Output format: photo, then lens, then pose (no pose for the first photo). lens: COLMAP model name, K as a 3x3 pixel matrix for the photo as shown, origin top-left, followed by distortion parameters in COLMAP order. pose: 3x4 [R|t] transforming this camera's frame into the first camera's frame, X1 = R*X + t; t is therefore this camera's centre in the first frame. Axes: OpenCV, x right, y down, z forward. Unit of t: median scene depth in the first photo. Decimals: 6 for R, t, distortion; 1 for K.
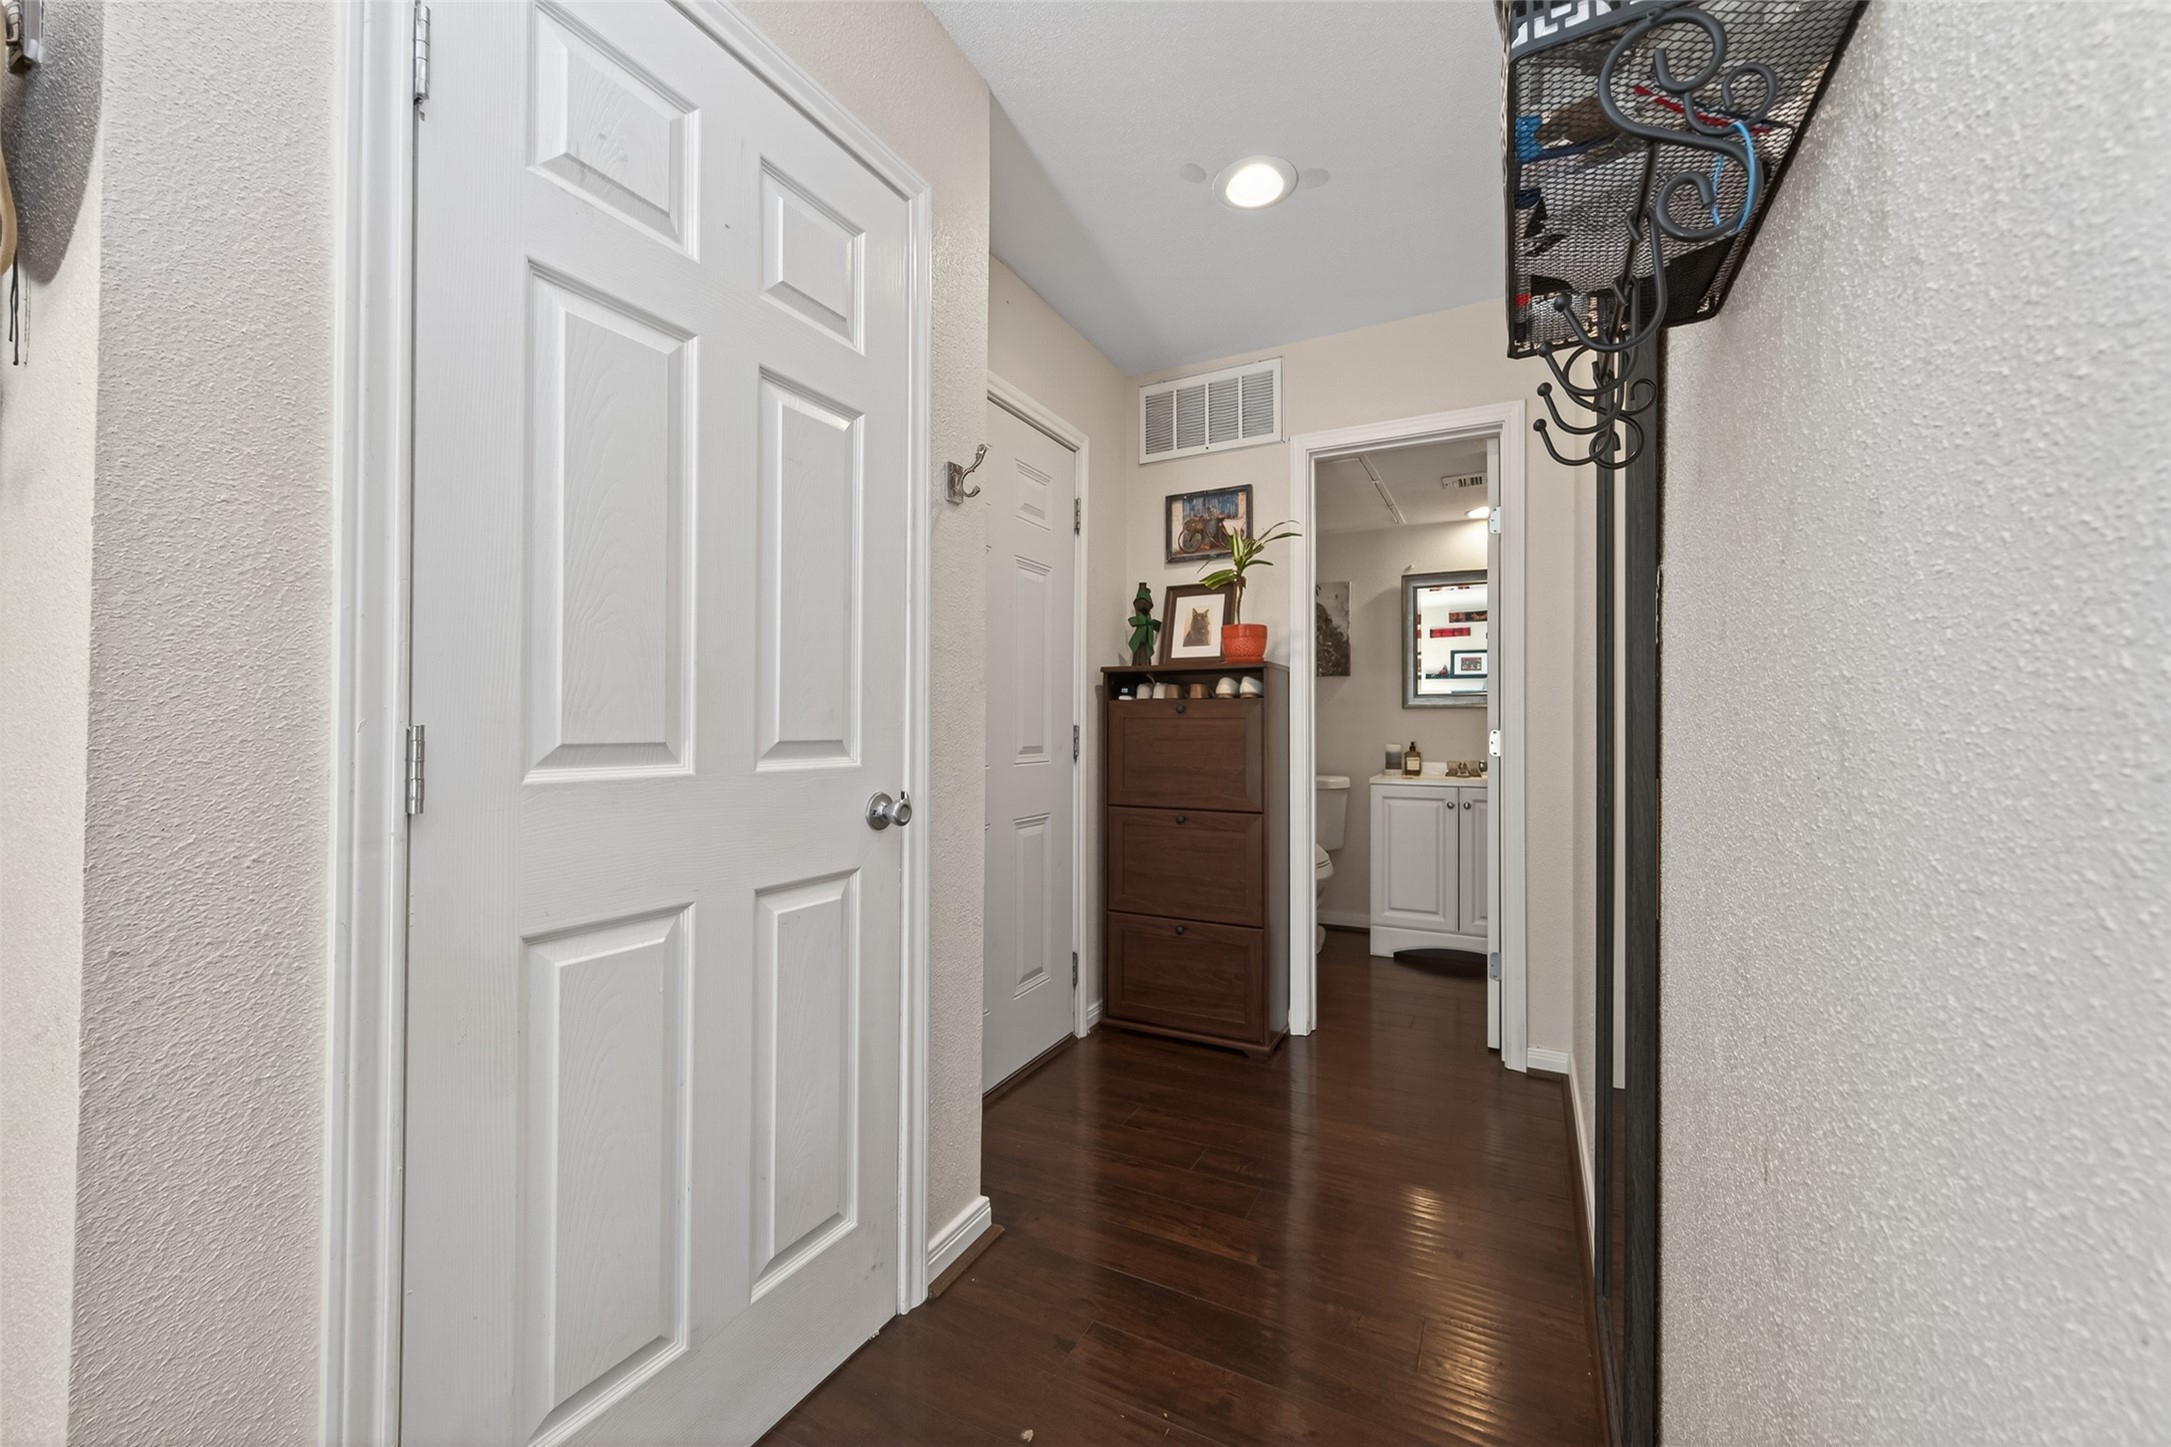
lens RADIAL K [[842.4, 0, 1087.1], [0, 842.4, 724.4], [0, 0, 1]] dist [0.006389, -0.001521]
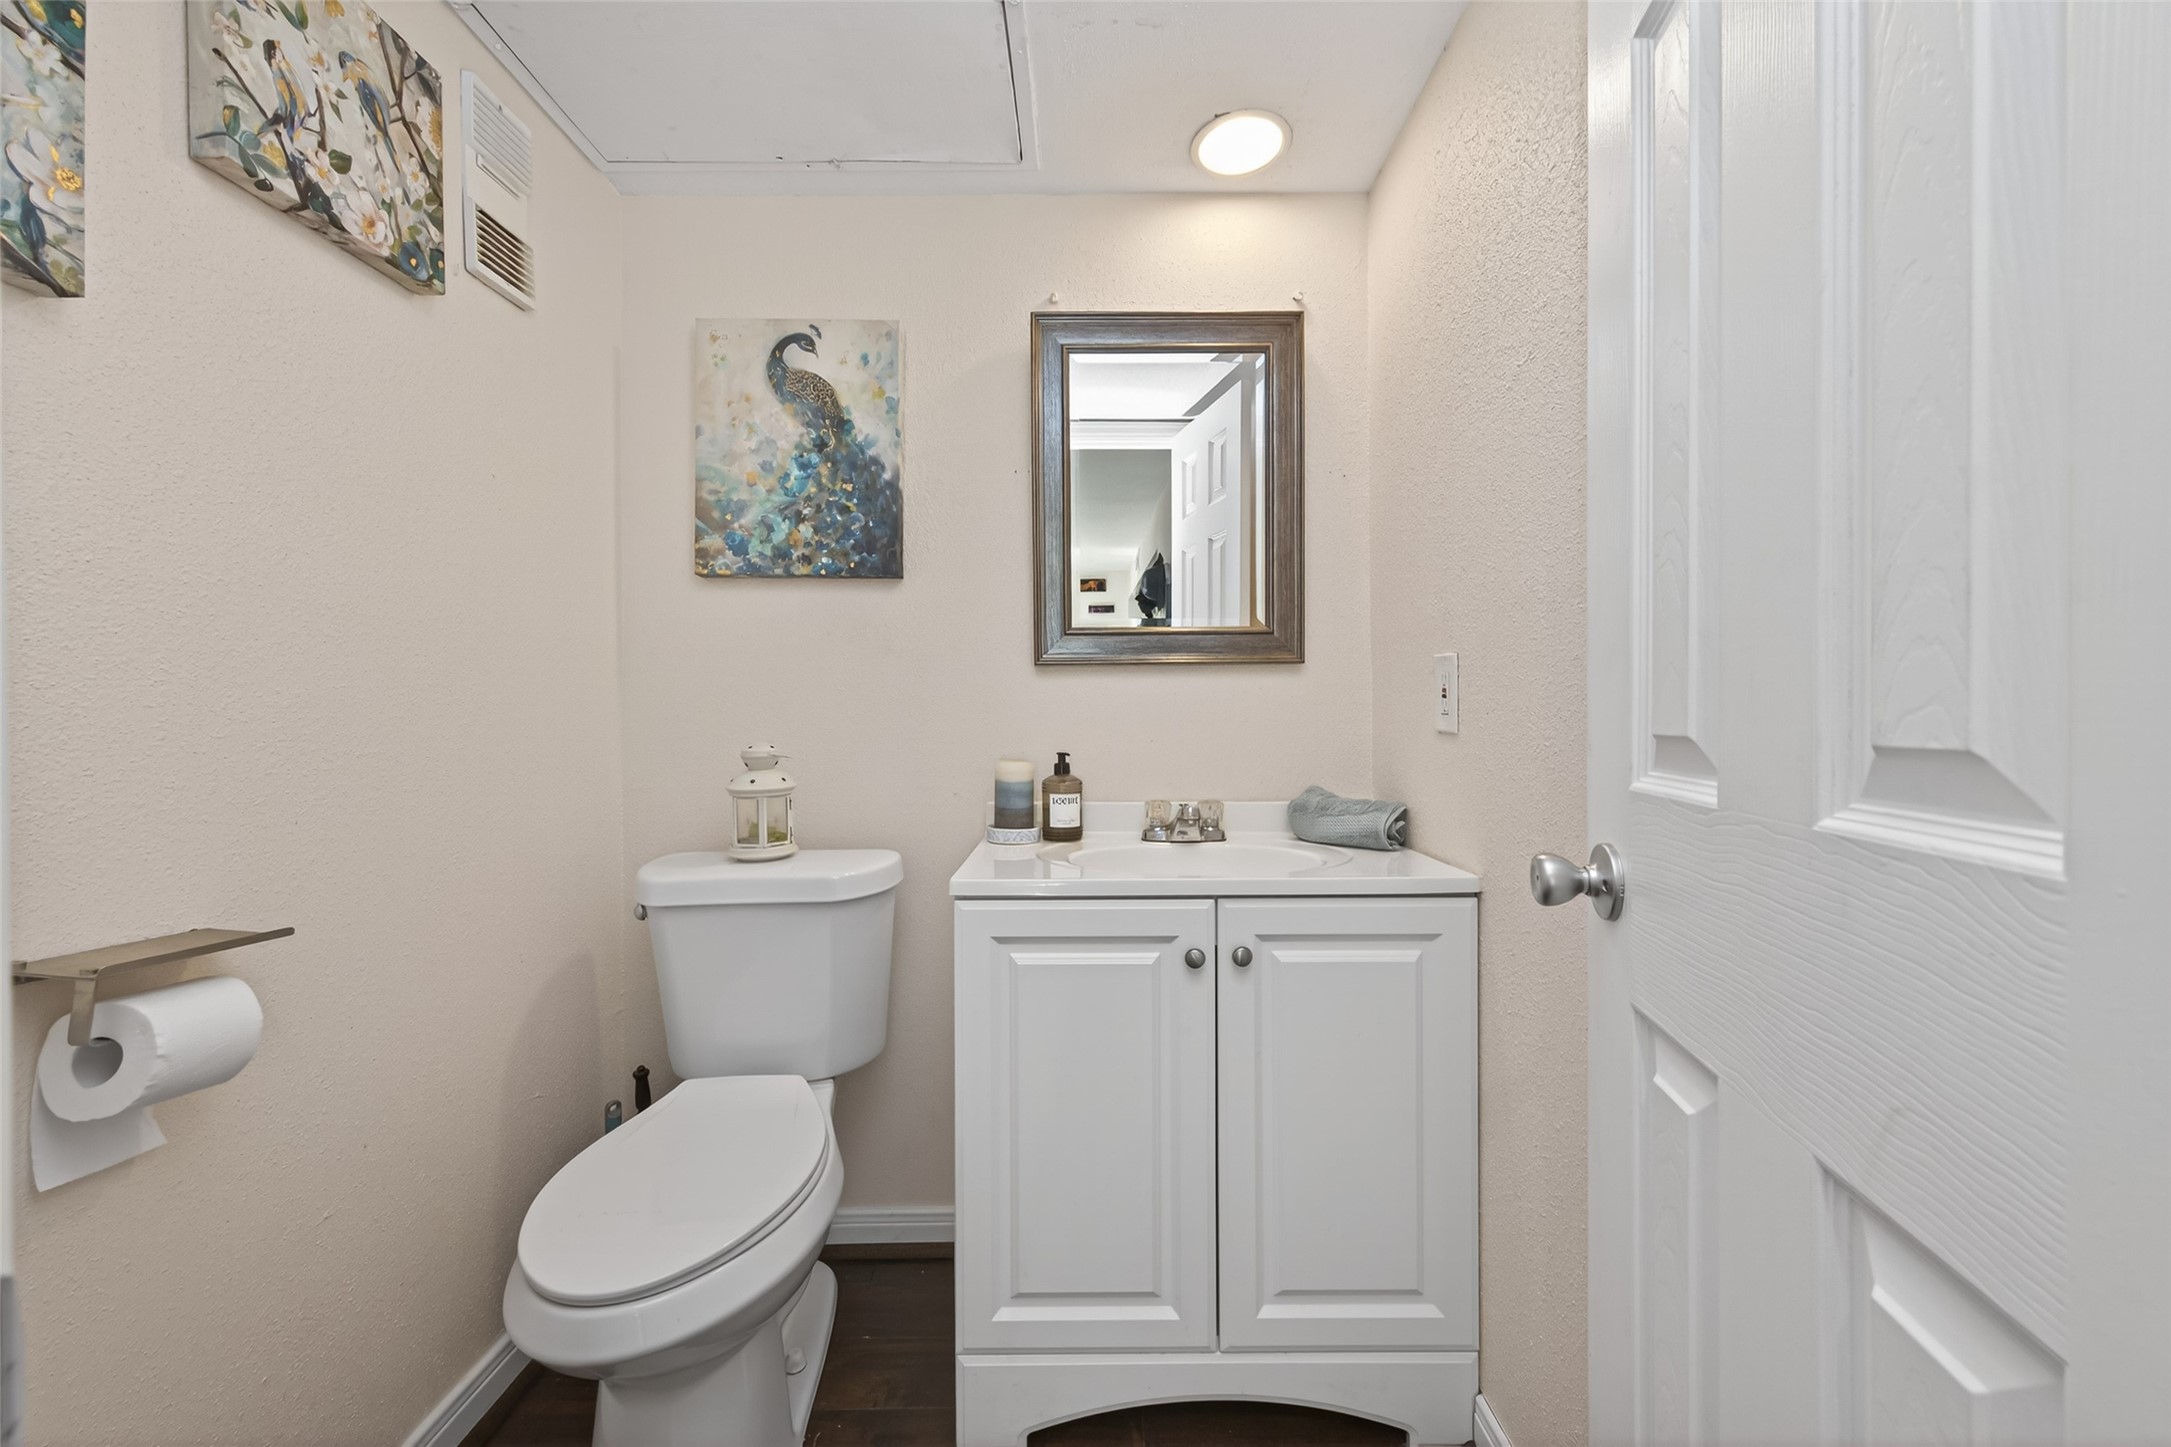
lens RADIAL K [[842.4, 0, 1086.2], [0, 842.4, 724.8], [0, 0, 1]] dist [0.006389, -0.001521]
pose [[0.884652, -0.002777, 0.466243, 0.220628], [-0.001248, 0.999965, 0.008324, 0.004941], [-0.466250, -0.007945, 0.884617, 0.663172]]
